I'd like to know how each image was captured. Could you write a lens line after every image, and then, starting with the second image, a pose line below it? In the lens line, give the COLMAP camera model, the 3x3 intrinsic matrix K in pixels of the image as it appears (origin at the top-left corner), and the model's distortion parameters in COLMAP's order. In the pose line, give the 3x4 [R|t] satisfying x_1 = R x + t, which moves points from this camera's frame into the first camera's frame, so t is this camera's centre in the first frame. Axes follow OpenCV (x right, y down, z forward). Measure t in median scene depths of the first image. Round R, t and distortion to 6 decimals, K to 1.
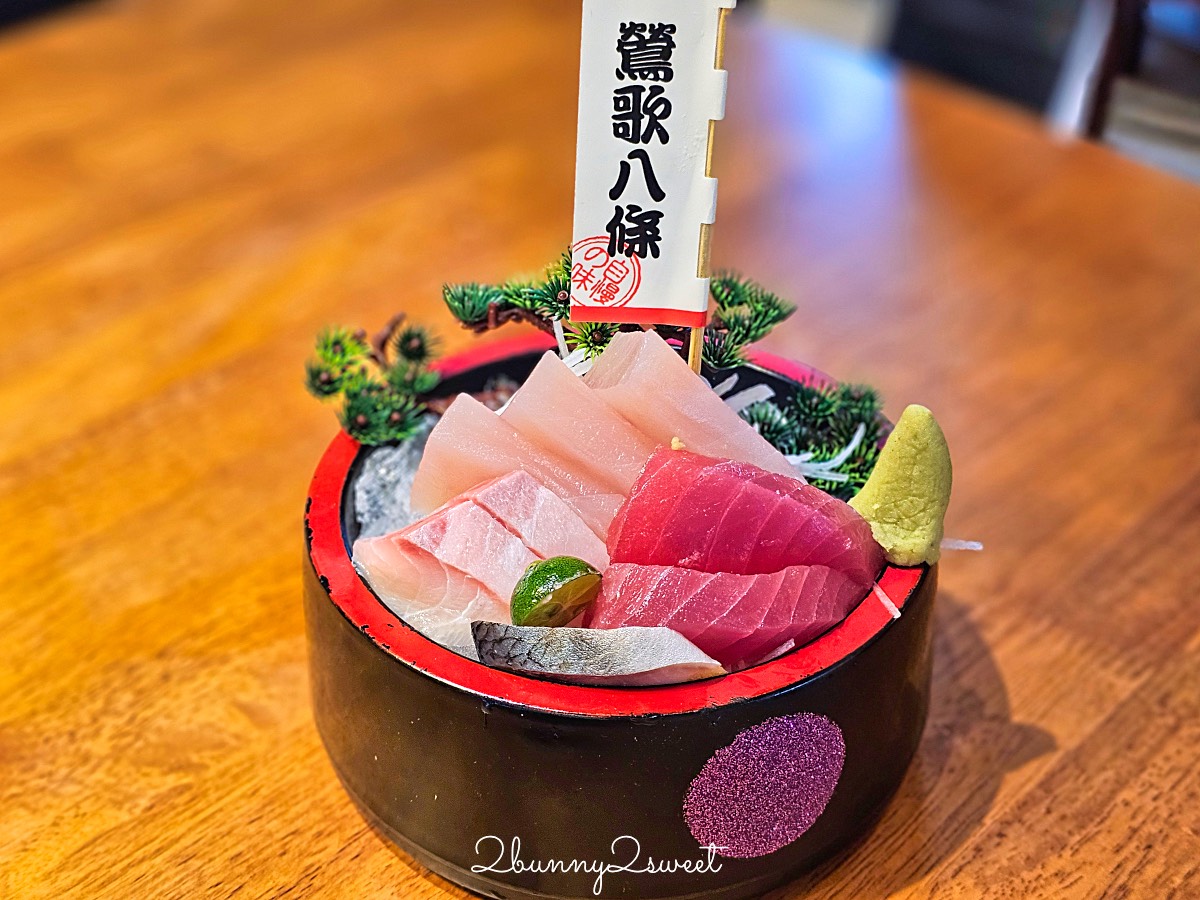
lens RADIAL K [[1675.6, 0, 539.4], [0, 1675.6, 413.7], [0, 0, 1]] dist [0.039697, 0.000000]
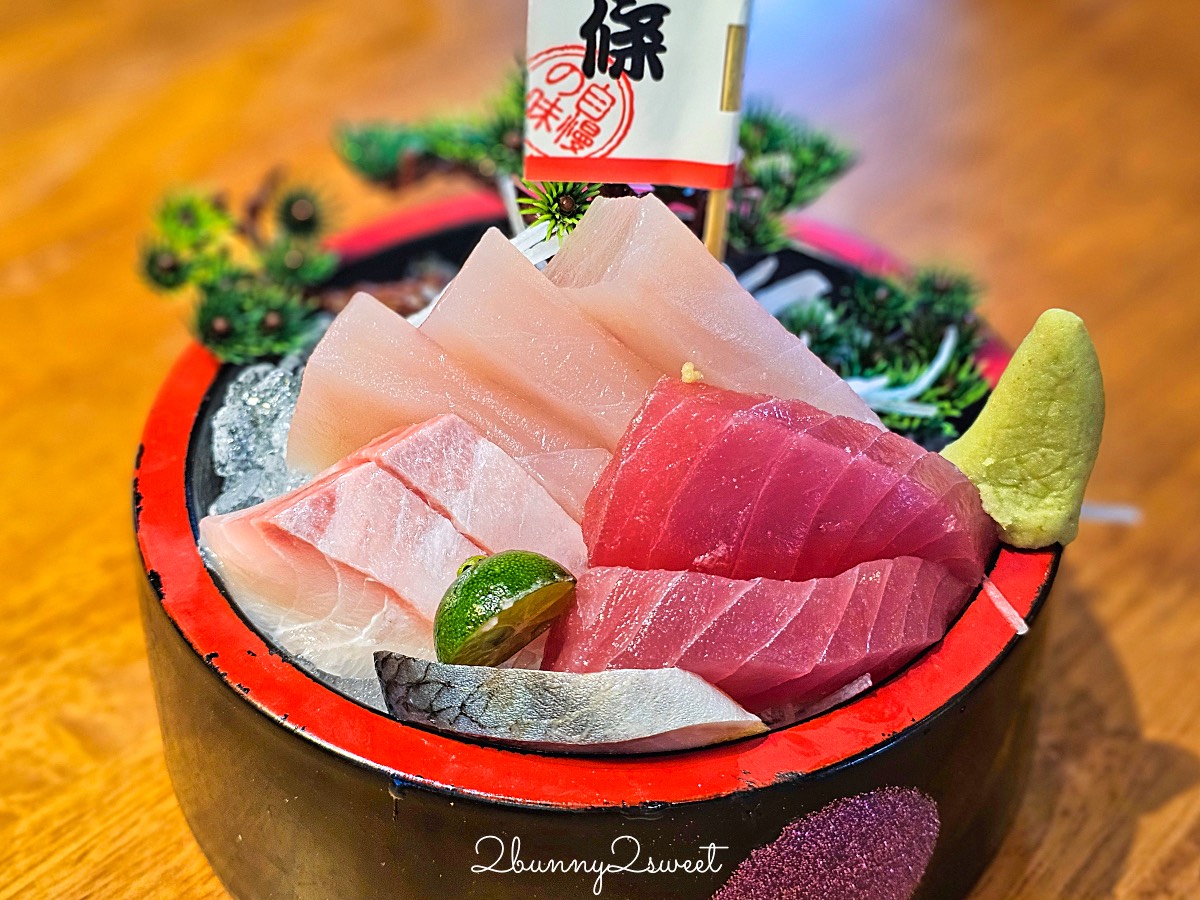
lens RADIAL K [[1675.6, 0, 567.9], [0, 1675.6, 447.2], [0, 0, 1]] dist [0.039697, 0.000000]
pose [[0.999374, -0.008144, 0.034418, 0.011721], [0.004266, 0.993779, 0.111286, -0.024465], [-0.035110, -0.111069, 0.993192, 0.340135]]
